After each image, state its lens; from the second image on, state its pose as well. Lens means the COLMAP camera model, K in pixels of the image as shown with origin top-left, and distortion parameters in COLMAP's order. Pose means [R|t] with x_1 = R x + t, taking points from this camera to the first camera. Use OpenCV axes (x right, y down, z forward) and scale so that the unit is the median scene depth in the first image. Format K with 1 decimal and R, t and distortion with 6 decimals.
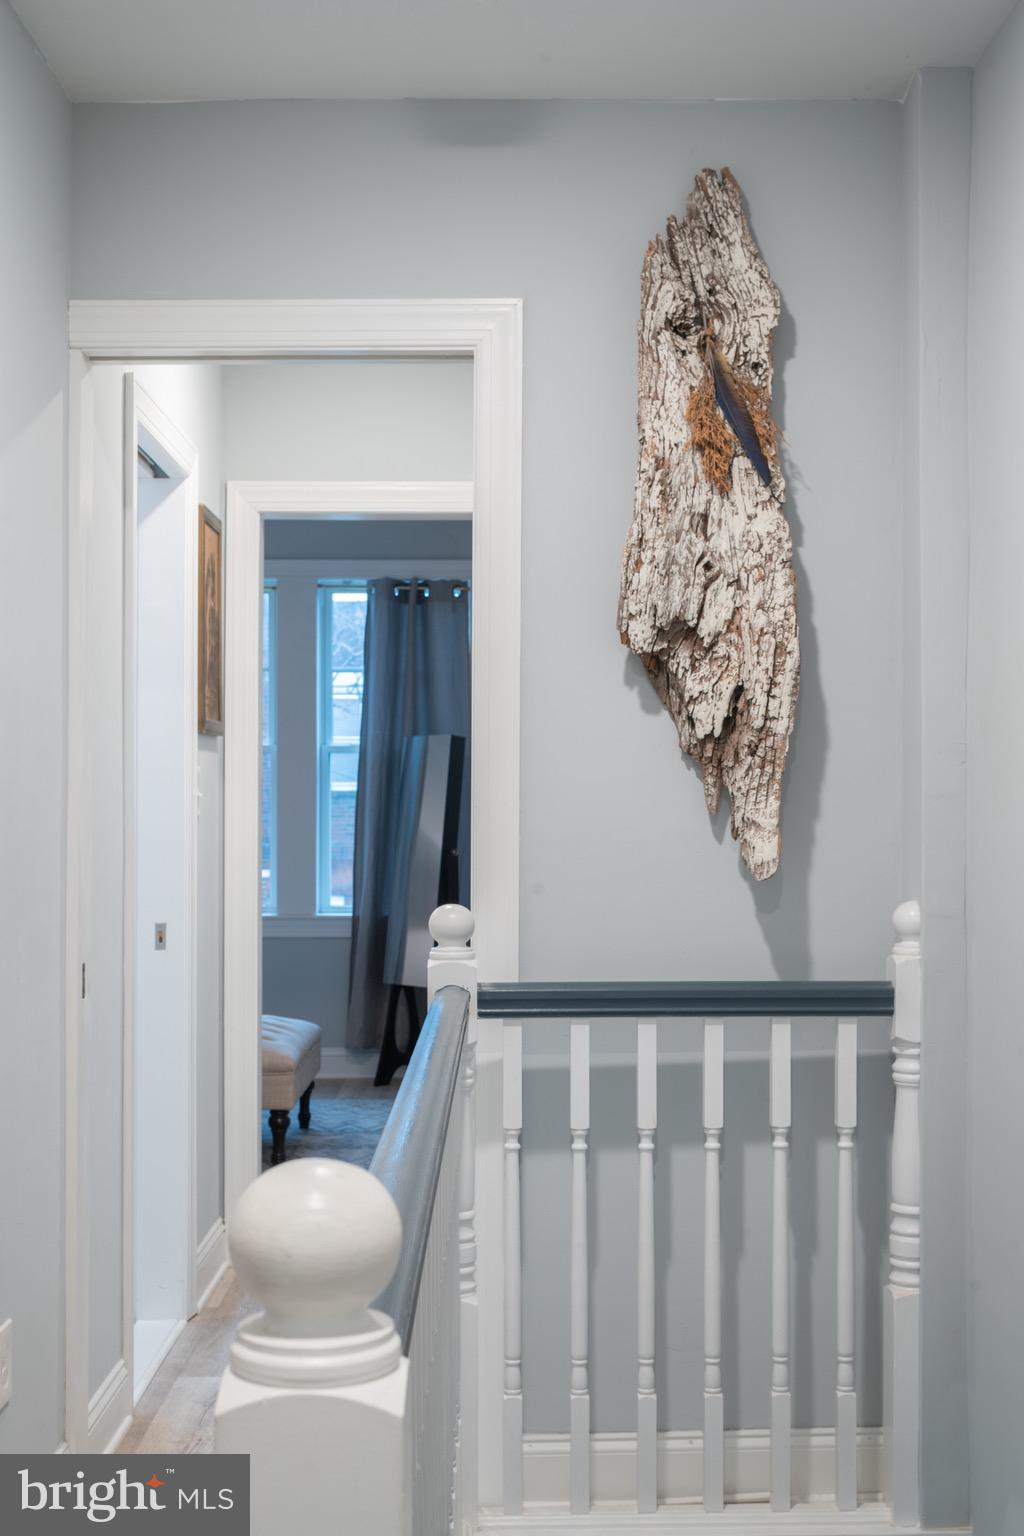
lens RADIAL K [[1930.5, 0, 513.6], [0, 1930.5, 769.3], [0, 0, 1]] dist [-0.041129, 0.000000]
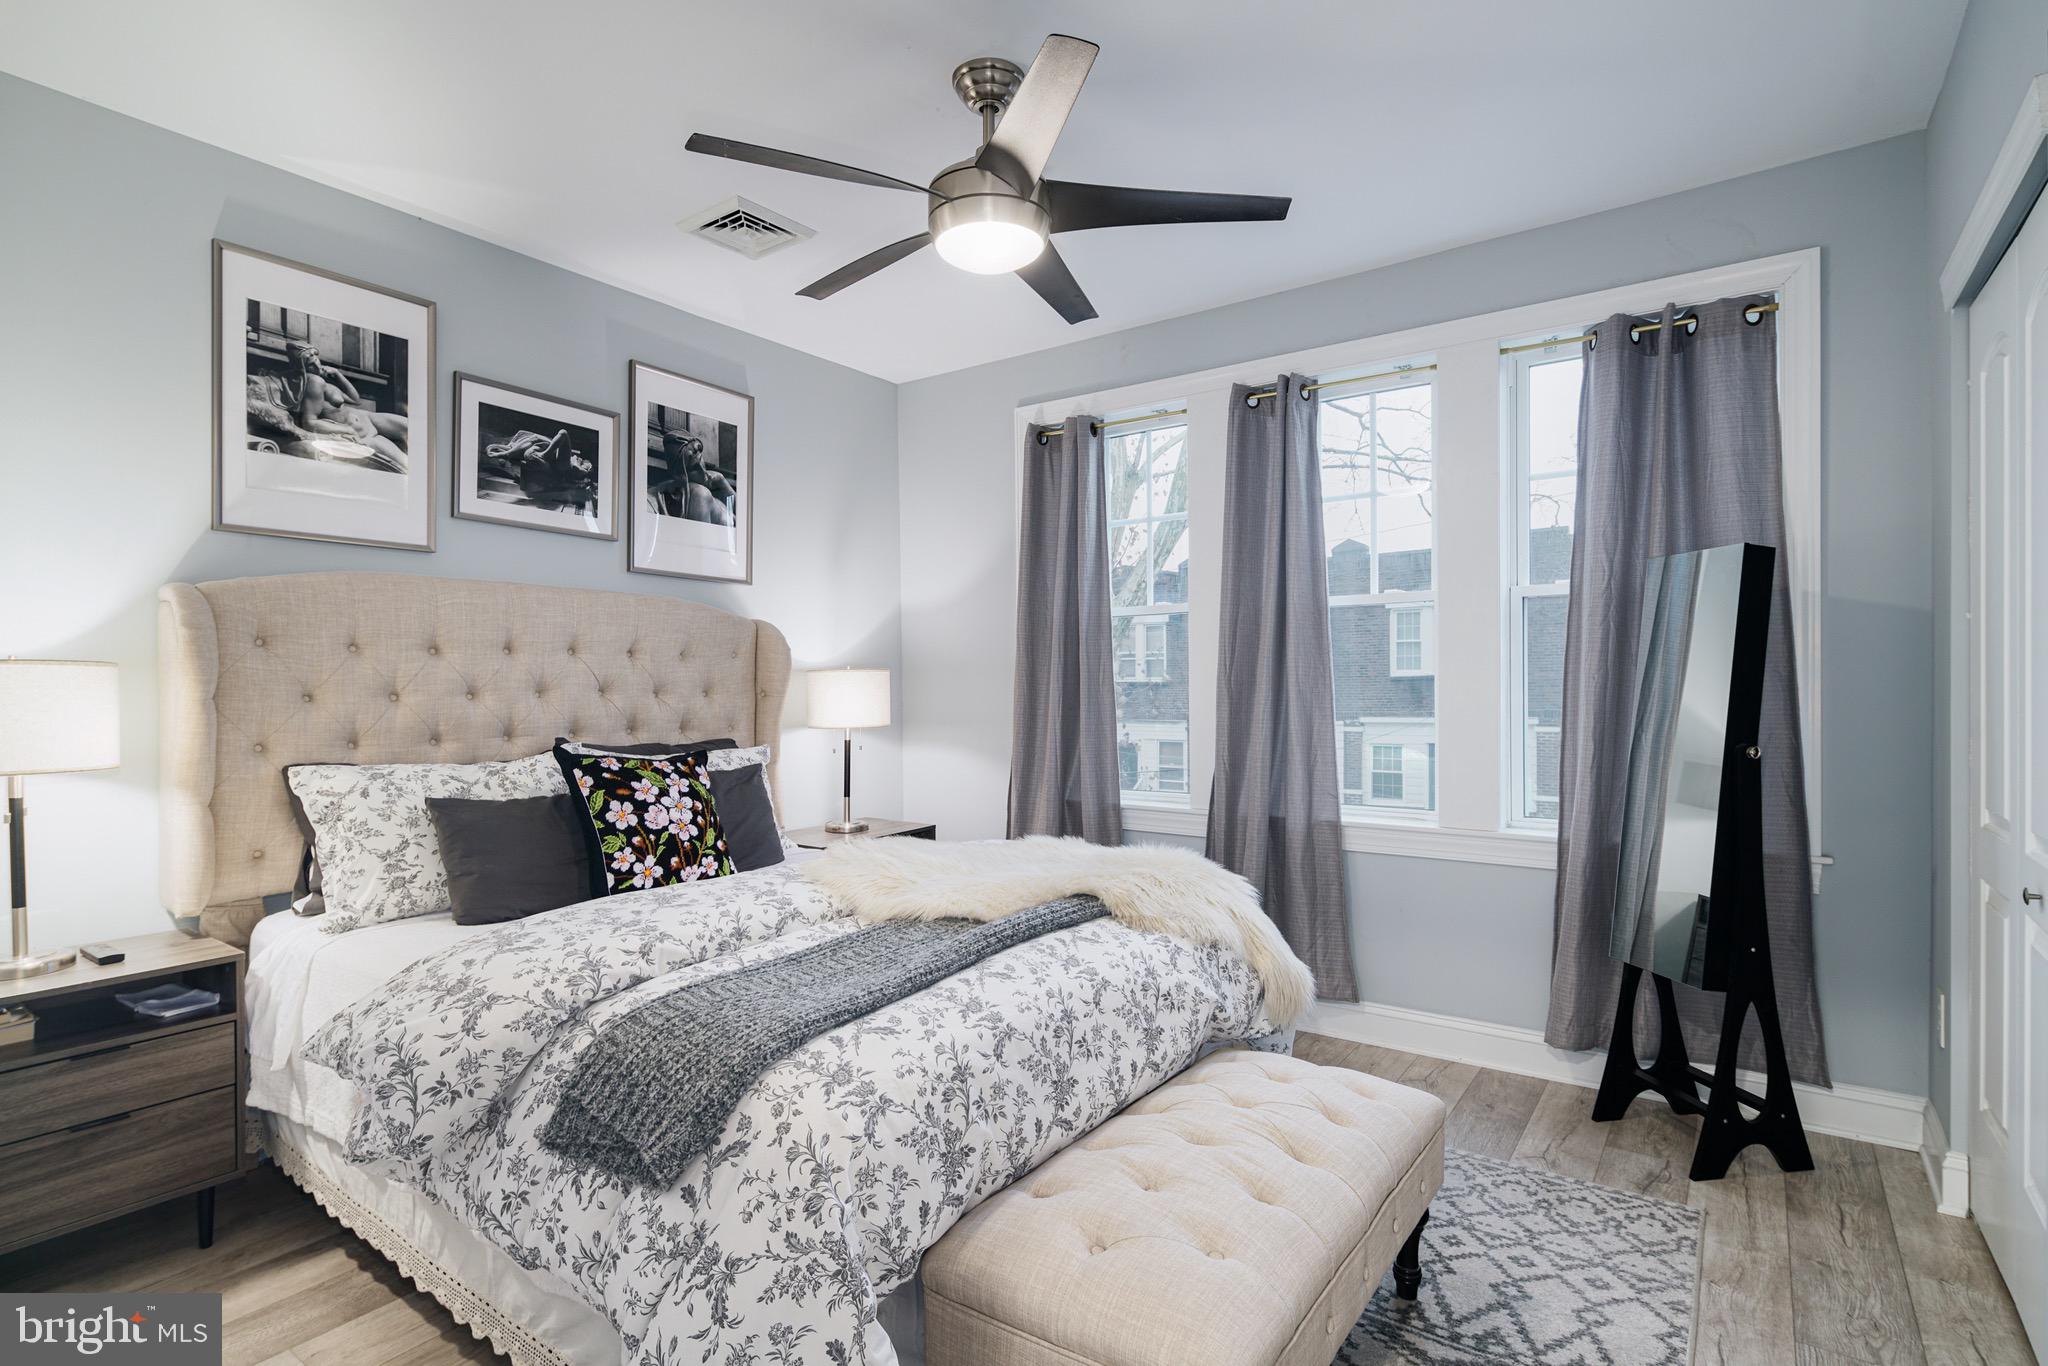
lens RADIAL K [[999.4, 0, 1033.2], [0, 999.4, 688.8], [0, 0, 1]] dist [0.005892, -0.001395]
pose [[0.810323, -0.002705, -0.585977, -0.068308], [0.016536, 0.999697, 0.018253, 0.036991], [0.585750, -0.024480, 0.810122, 1.492933]]
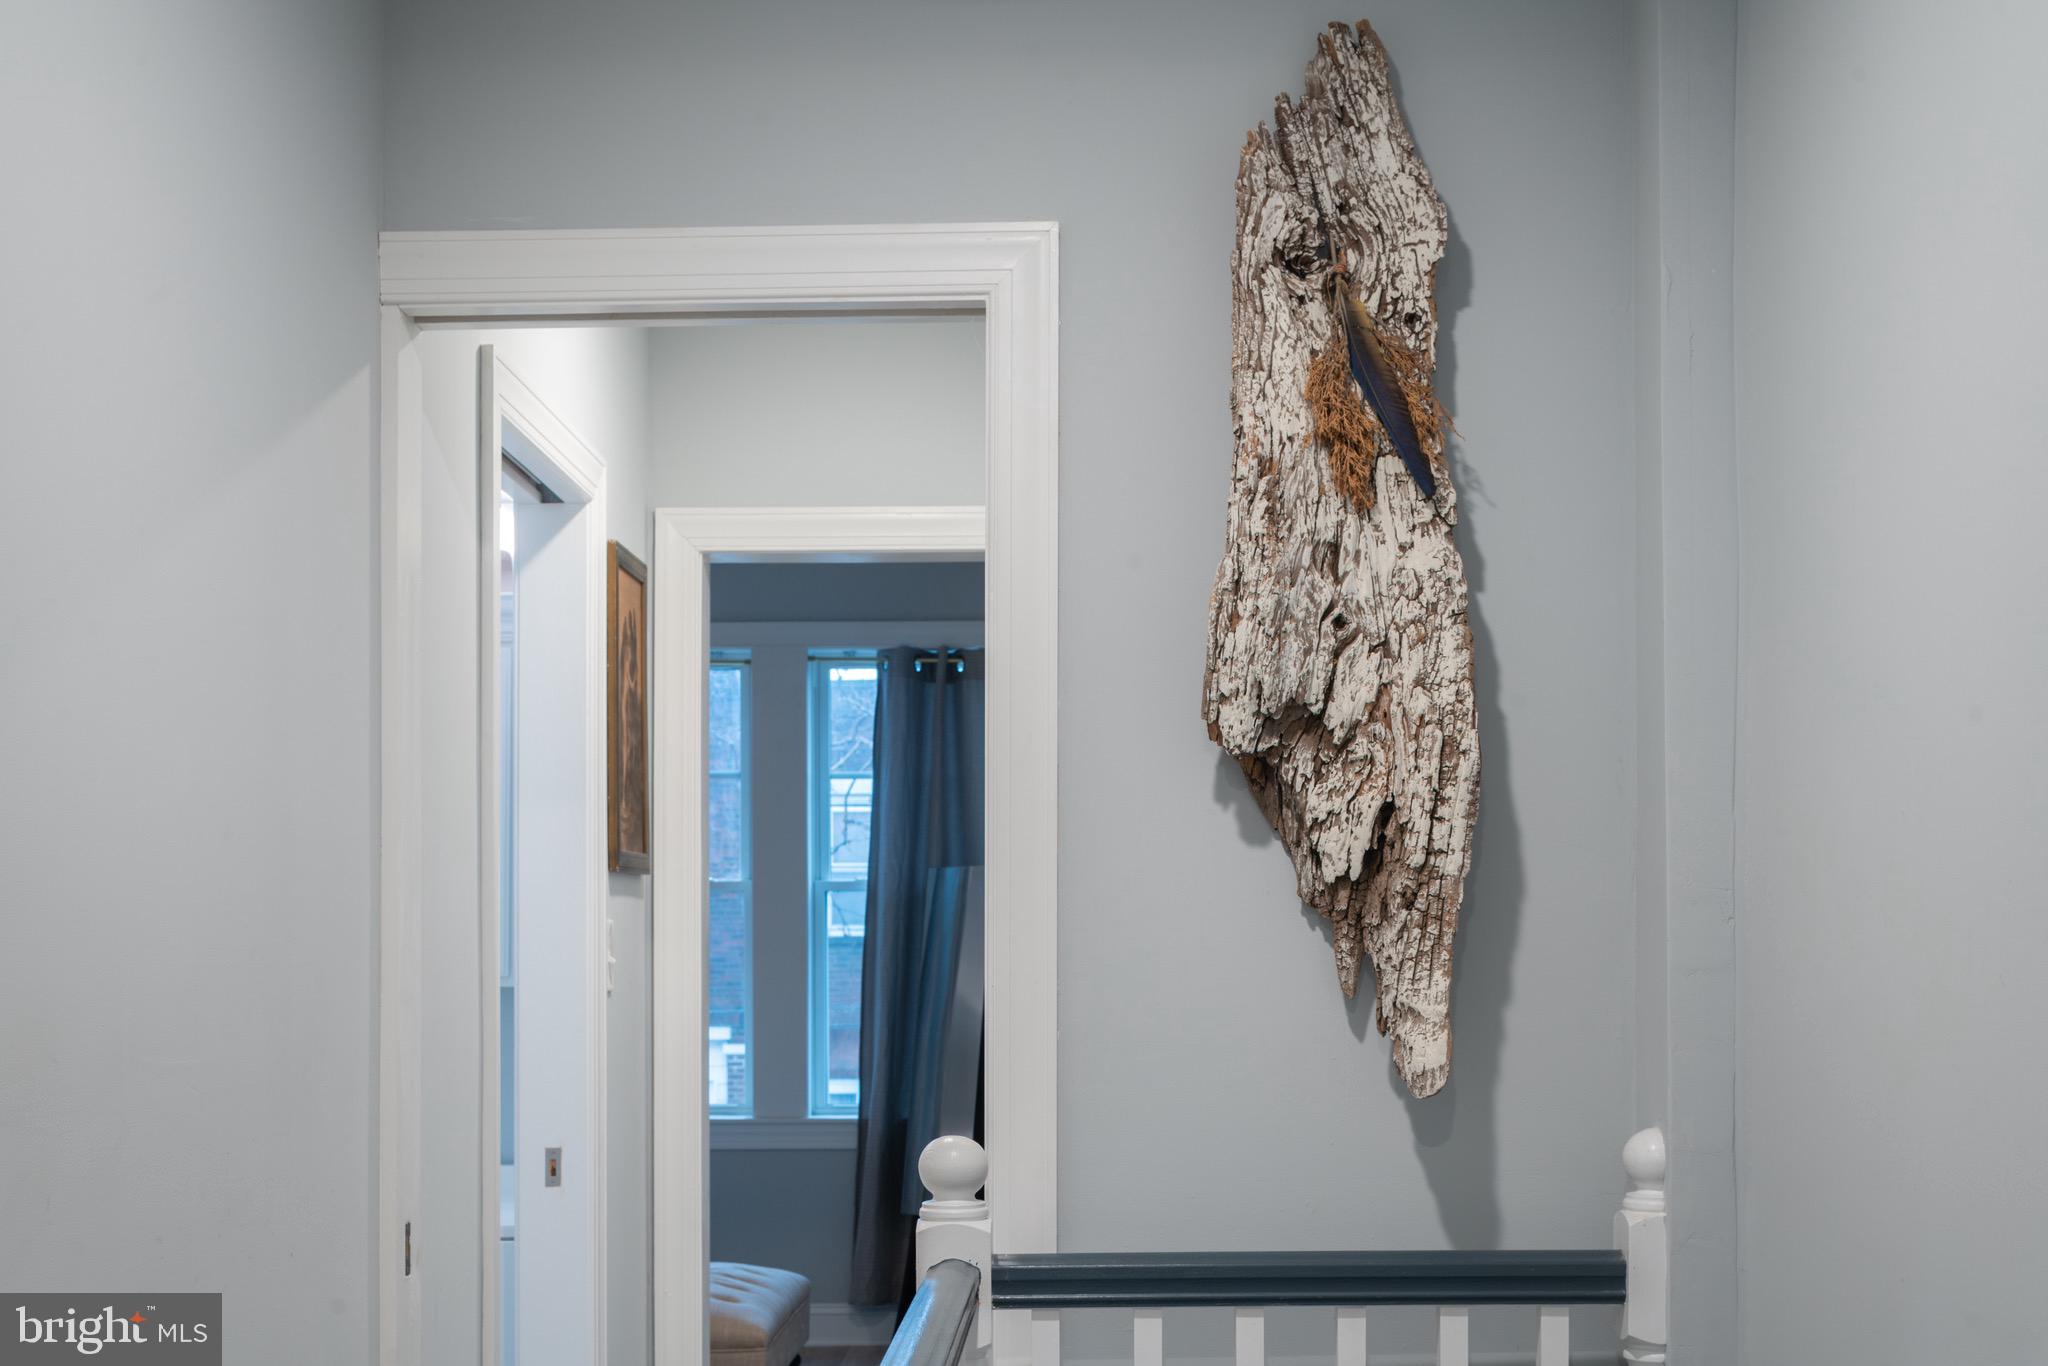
lens RADIAL K [[2574.0, 0, 1029.3], [0, 2574.0, 905.9], [0, 0, 1]] dist [-0.041129, 0.000000]
pose [[0.999568, -0.004726, -0.029010, 0.019305], [0.004761, 0.999988, 0.001162, -0.009411], [0.029005, -0.001299, 0.999578, 0.114707]]
